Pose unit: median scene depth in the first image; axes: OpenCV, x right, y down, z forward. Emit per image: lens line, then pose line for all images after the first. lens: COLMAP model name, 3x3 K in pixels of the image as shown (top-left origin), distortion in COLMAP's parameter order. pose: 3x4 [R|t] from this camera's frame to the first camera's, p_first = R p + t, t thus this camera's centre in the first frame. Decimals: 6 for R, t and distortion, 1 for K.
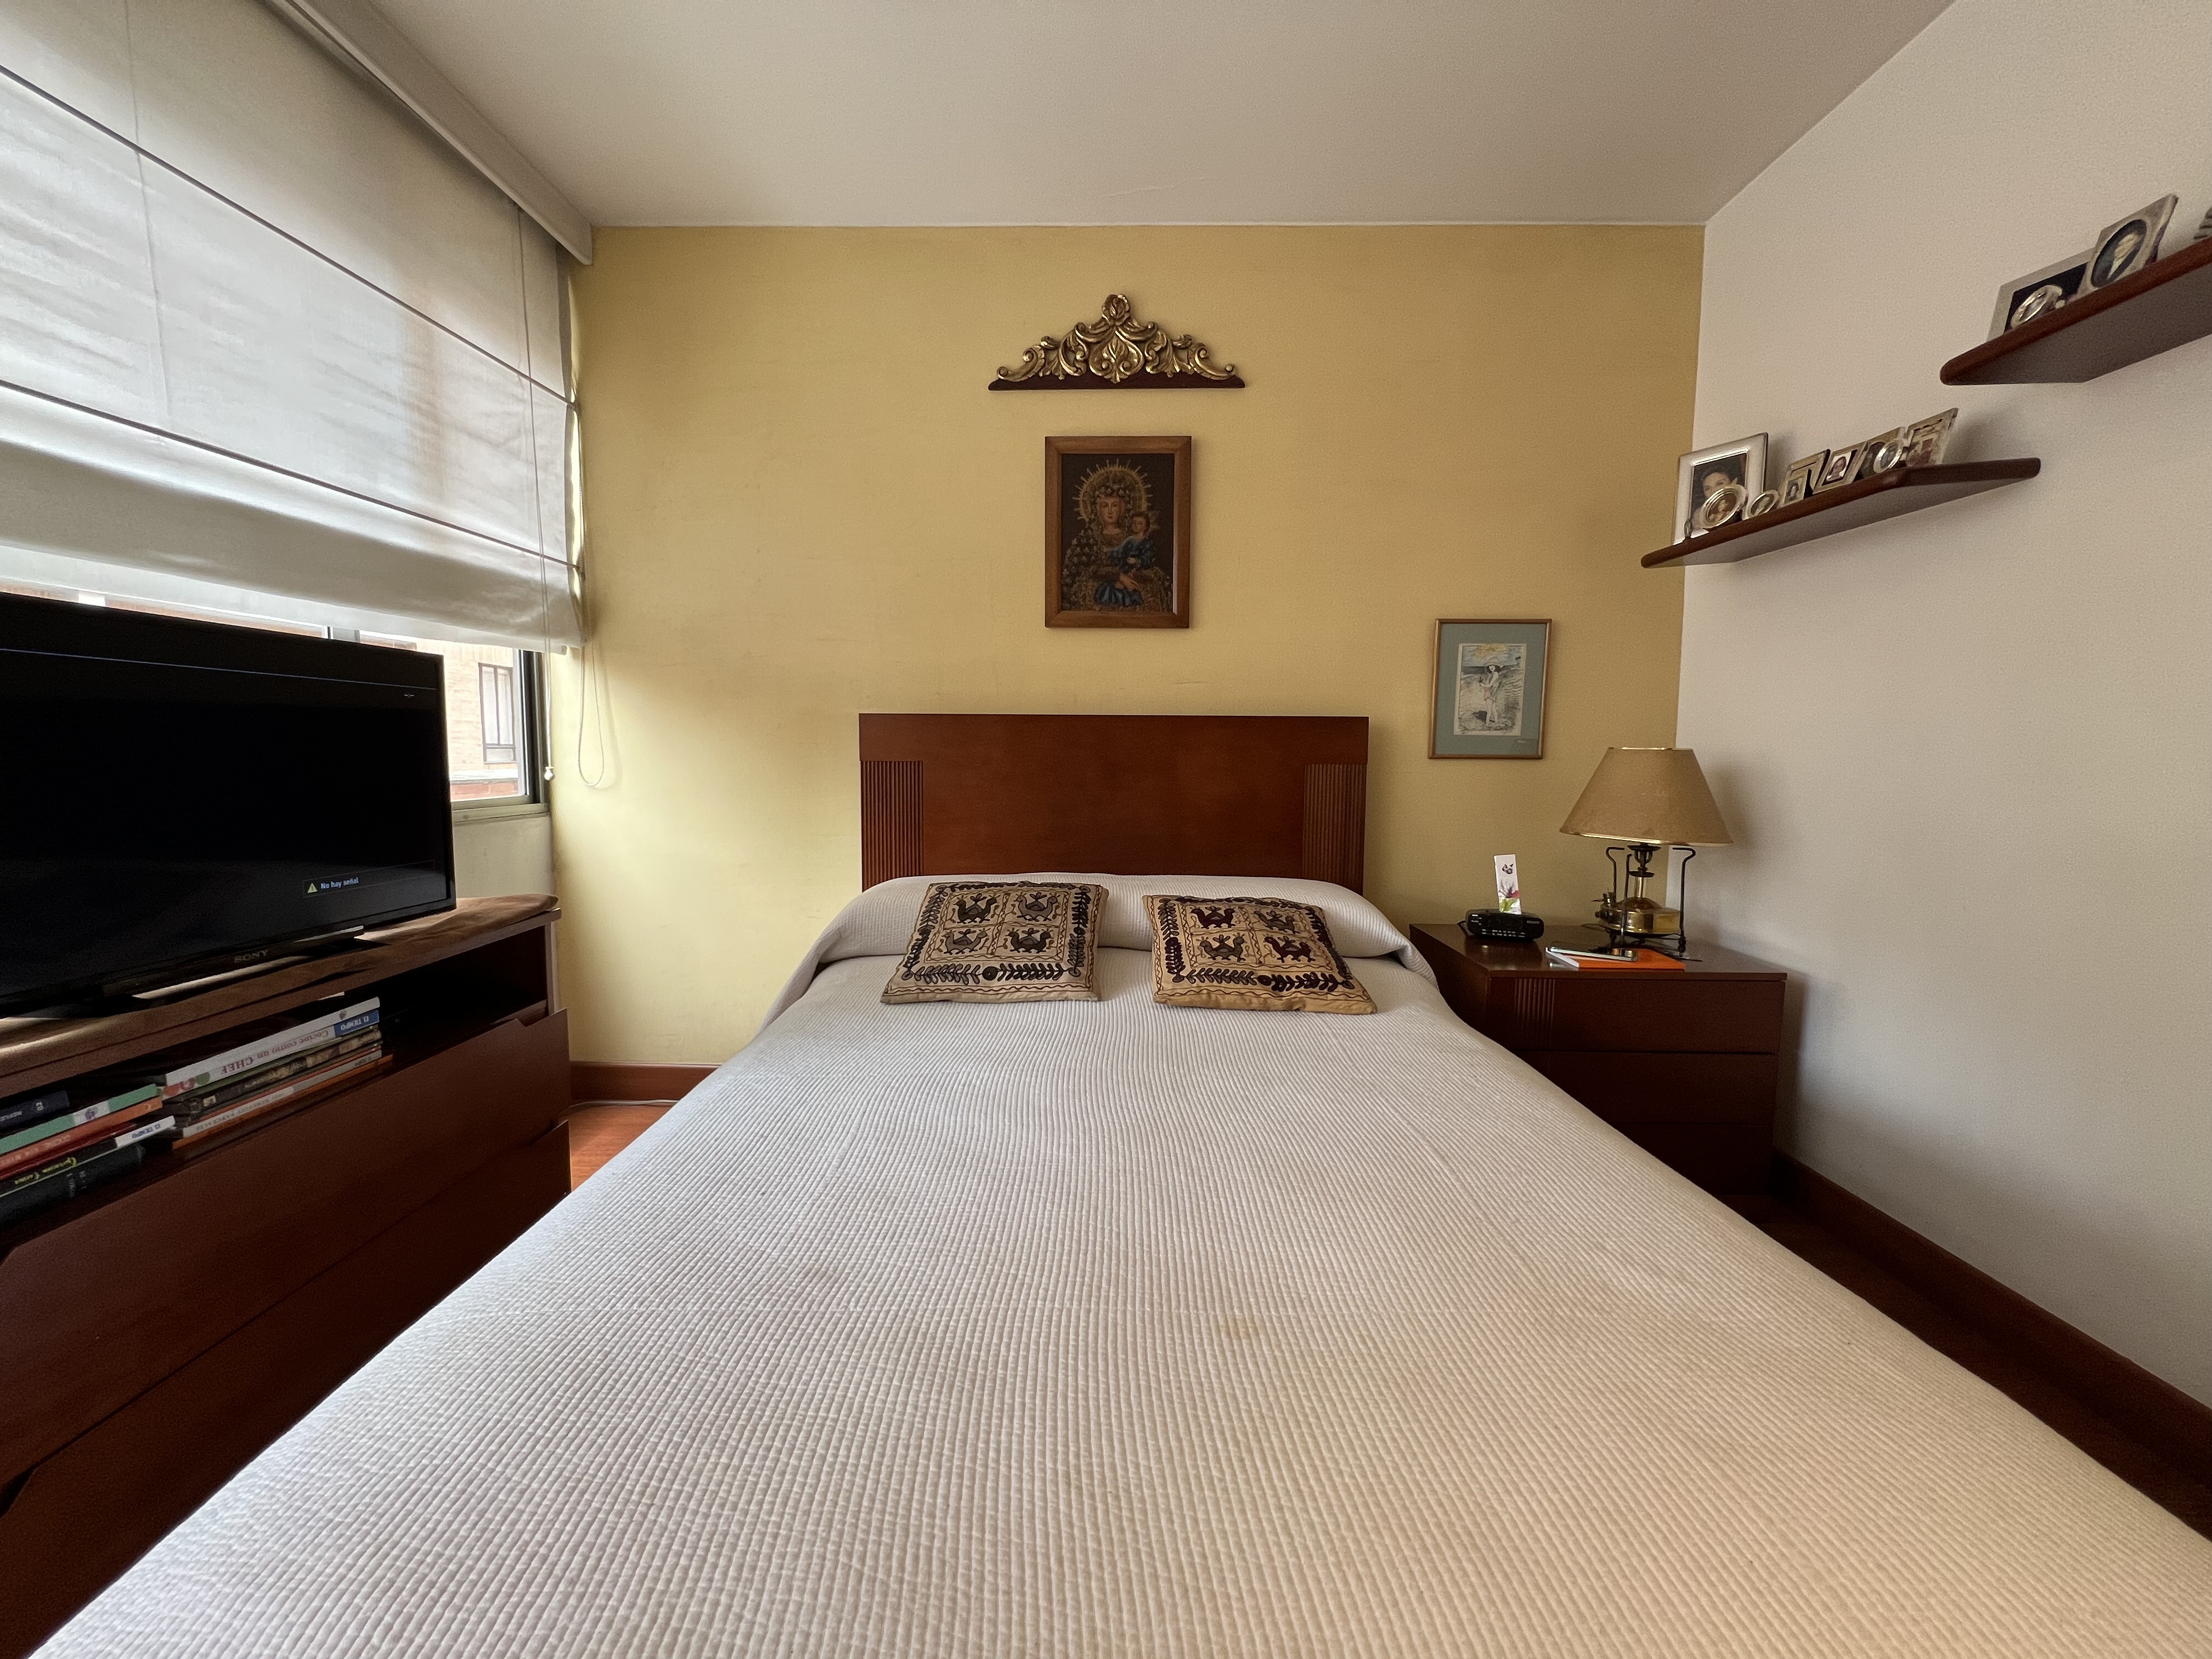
lens RADIAL K [[884.4, 0, 1103.3], [0, 884.4, 824.7], [0, 0, 1]] dist [-0.000820, -0.000683]
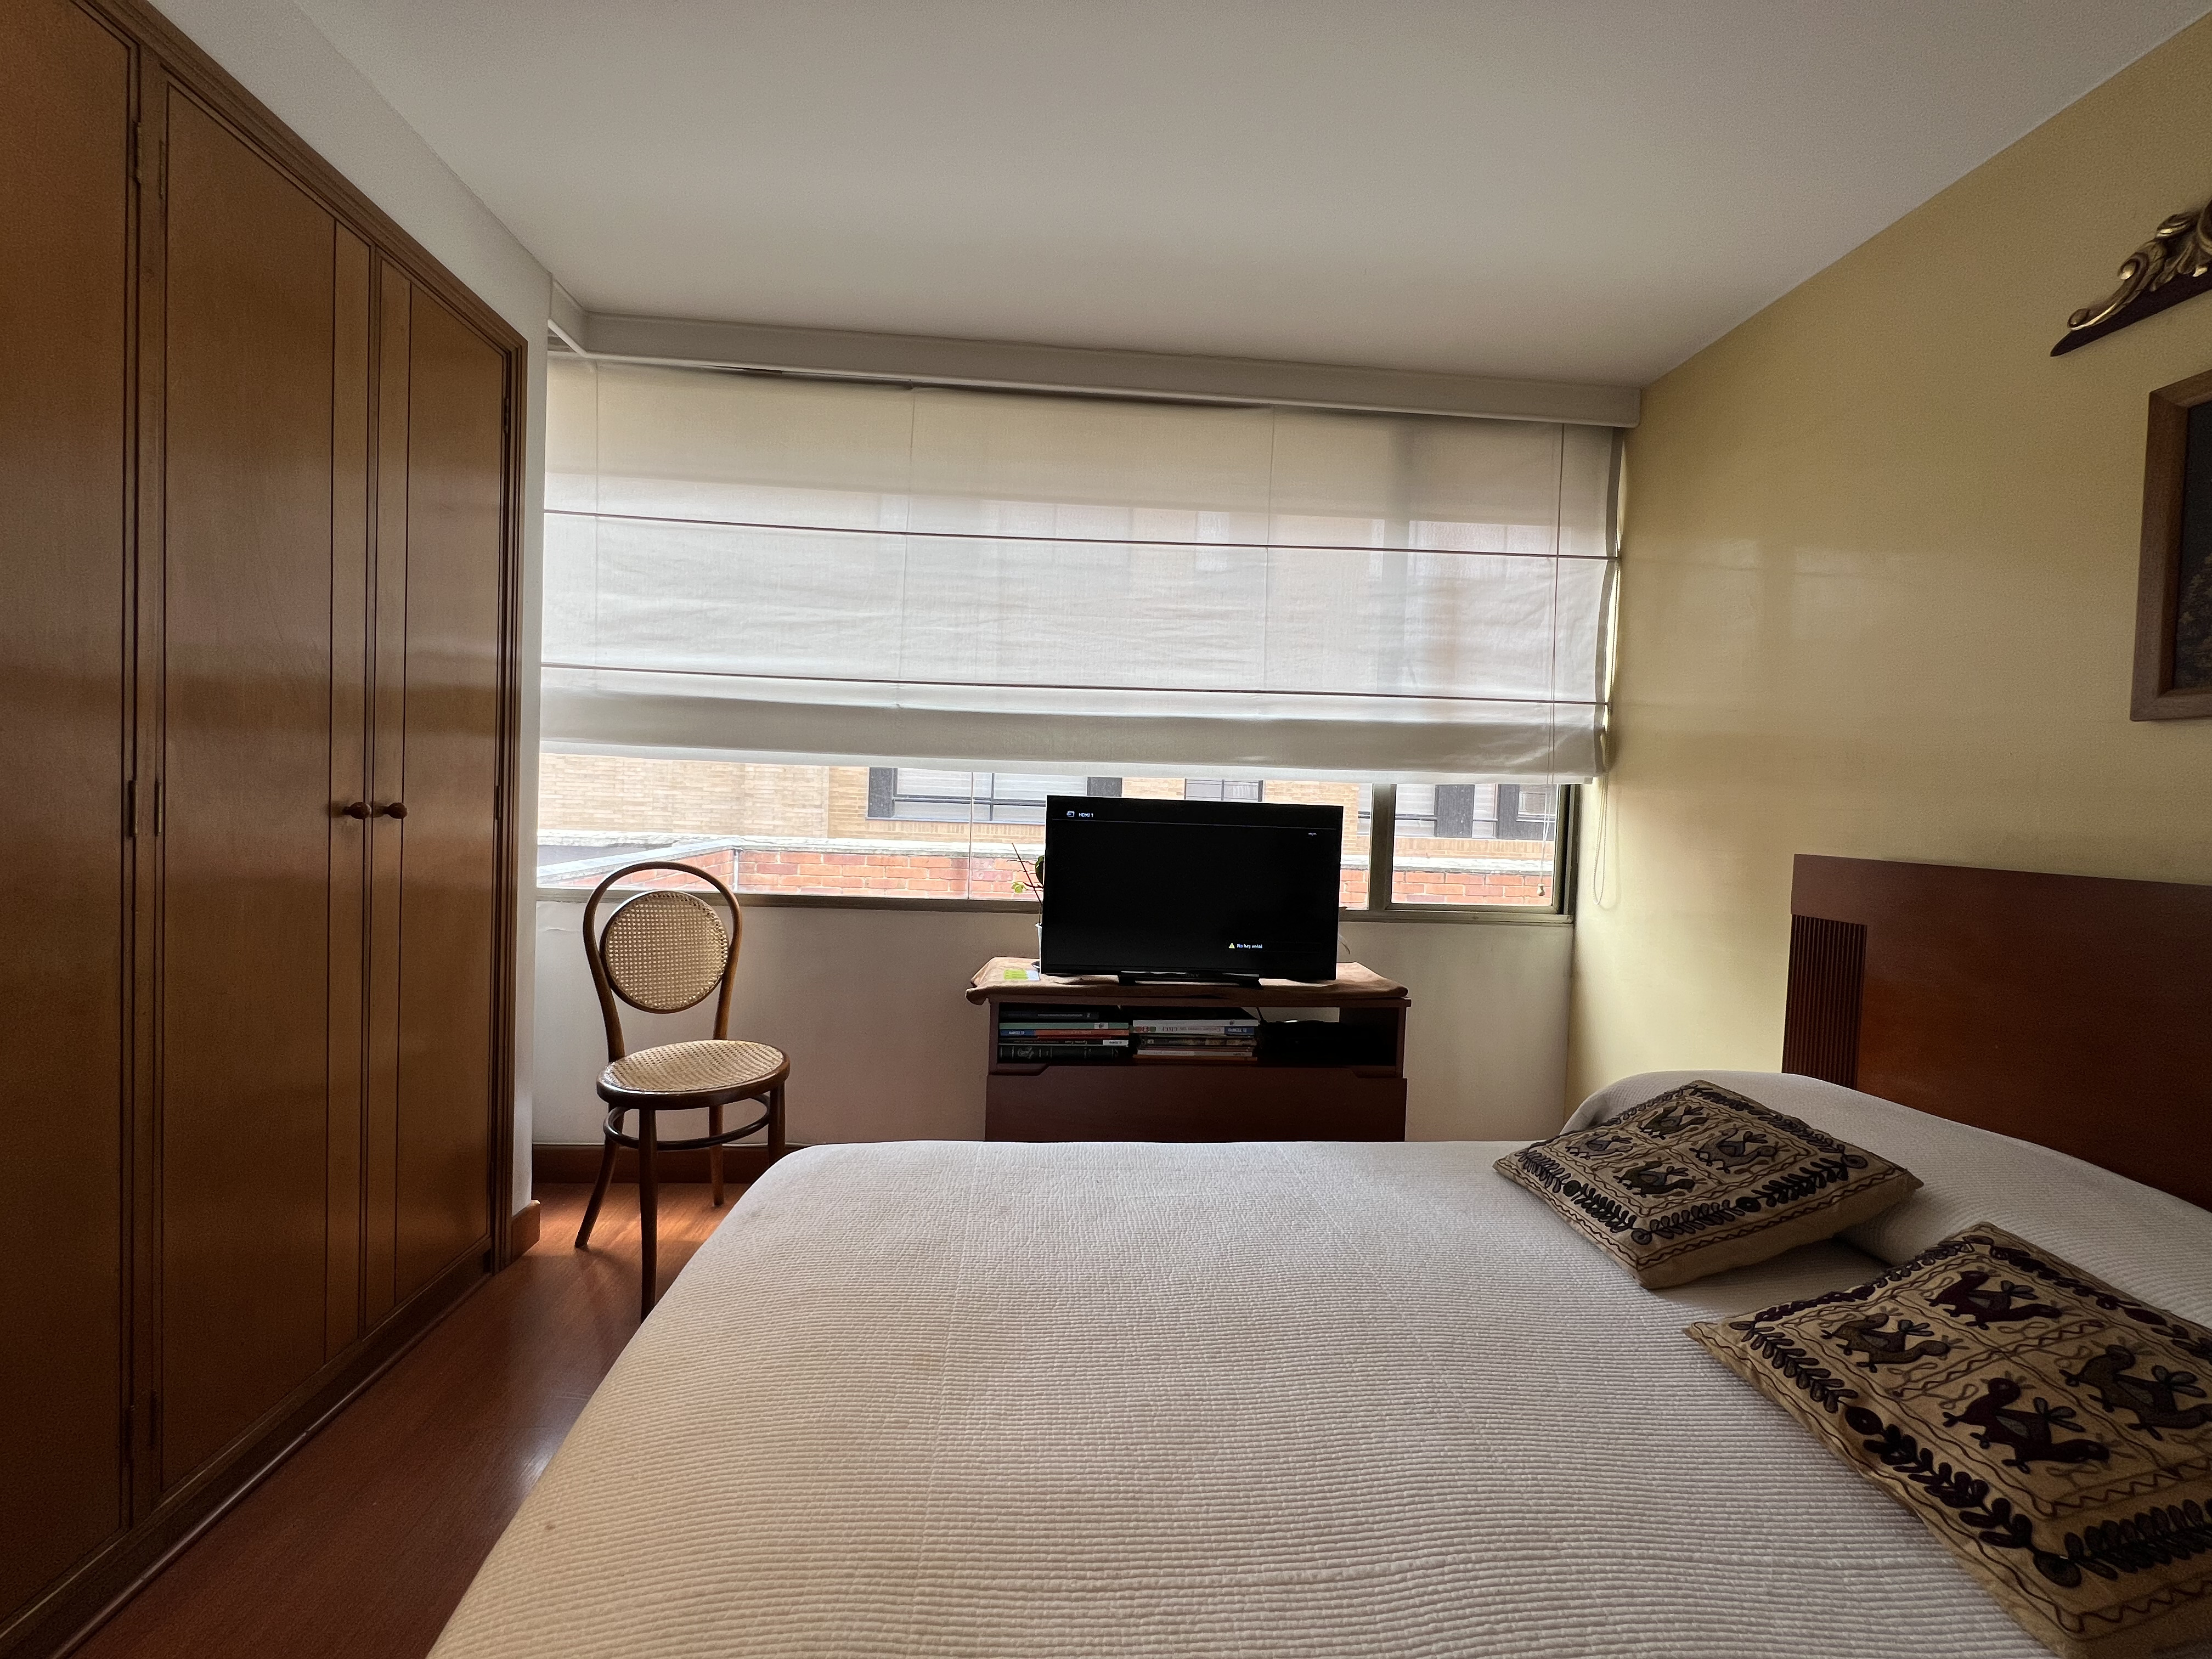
lens RADIAL K [[884.4, 0, 1103.3], [0, 884.4, 824.7], [0, 0, 1]] dist [-0.000820, -0.000683]
pose [[0.089710, 0.027750, -0.995581, 0.522506], [-0.119080, 0.992740, 0.016941, -0.106141], [0.988824, 0.117034, 0.092363, 0.364054]]
